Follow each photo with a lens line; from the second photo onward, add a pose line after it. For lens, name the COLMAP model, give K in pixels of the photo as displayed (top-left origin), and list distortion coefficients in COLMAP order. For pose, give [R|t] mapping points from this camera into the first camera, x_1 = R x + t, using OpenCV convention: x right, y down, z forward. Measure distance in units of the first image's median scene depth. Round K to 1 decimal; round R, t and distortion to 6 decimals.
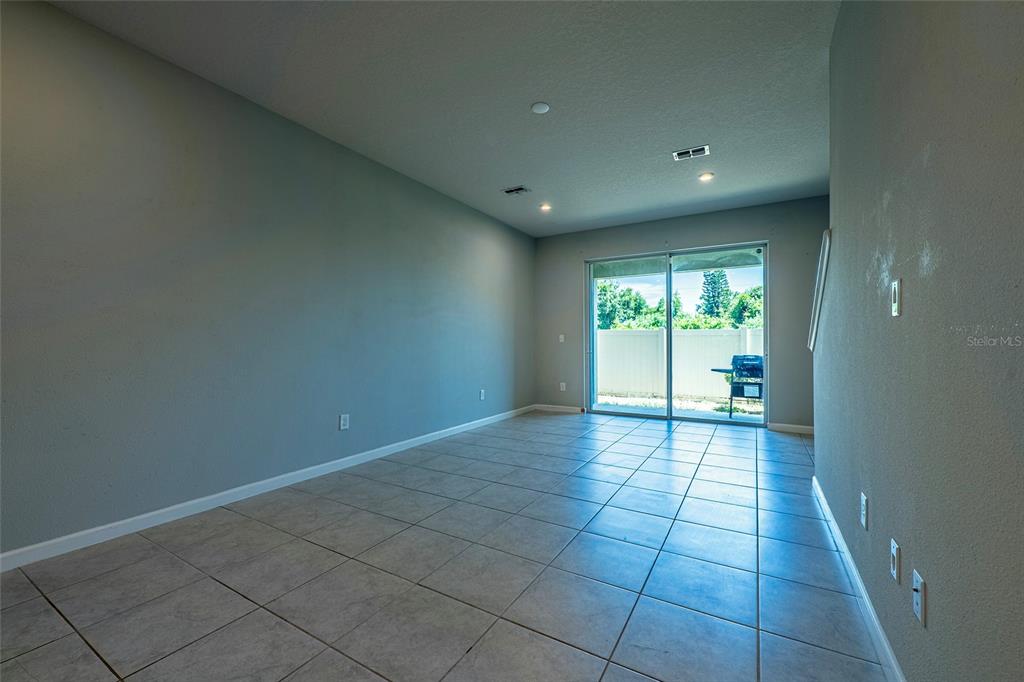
lens RADIAL K [[416.5, 0, 509.5], [0, 416.5, 342.2], [0, 0, 1]] dist [0.000223, -0.000148]
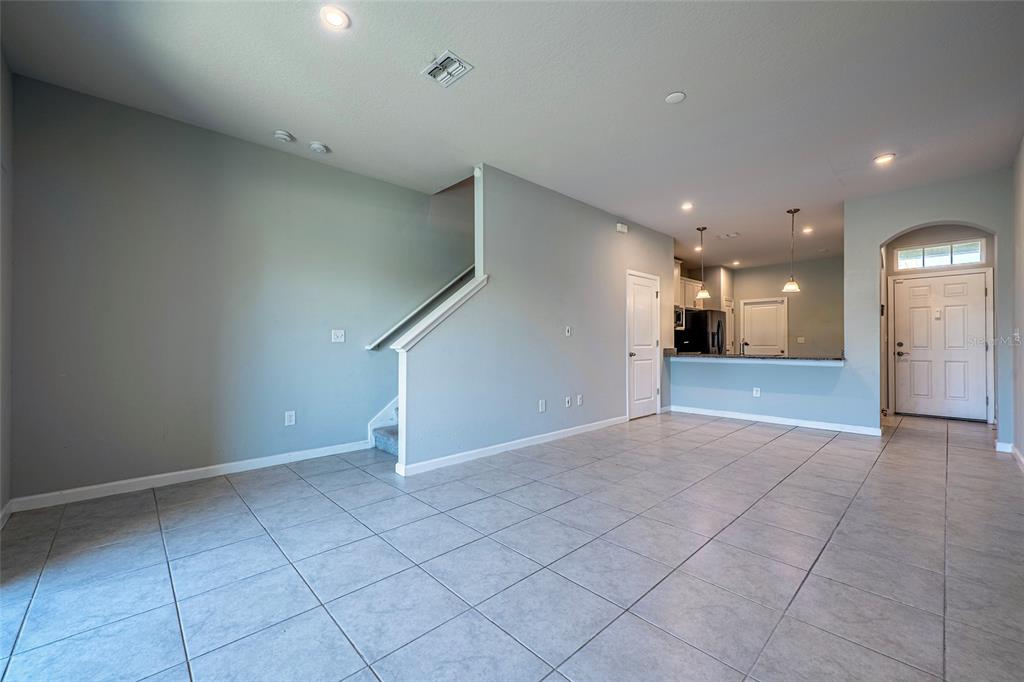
lens RADIAL K [[407.6, 0, 498.3], [0, 407.6, 338.5], [0, 0, 1]] dist [0.000868, -0.001155]
pose [[-0.955928, 0.006360, 0.293534, 0.088797], [0.001616, 0.999864, -0.016401, 0.003585], [-0.293598, -0.015203, -0.955808, 0.962764]]
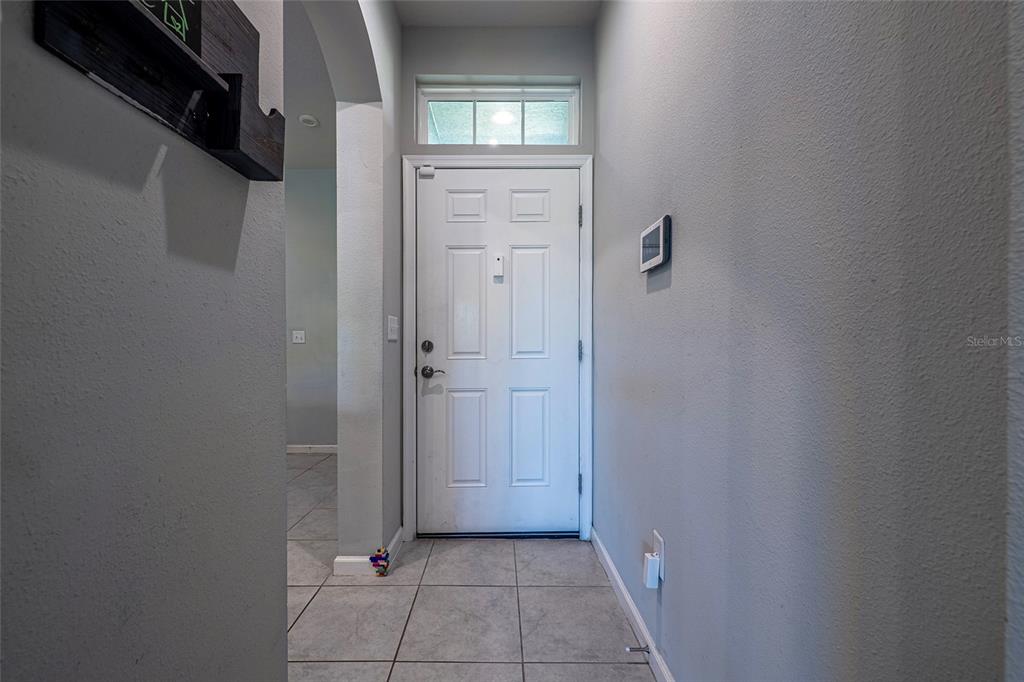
lens RADIAL K [[407.6, 0, 512.4], [0, 407.6, 343.0], [0, 0, 1]] dist [0.000868, -0.001155]
pose [[-0.853145, 0.009146, -0.521594, -0.421744], [0.005427, 0.999948, 0.008658, -0.002305], [0.521646, 0.004556, -0.853150, 0.089839]]
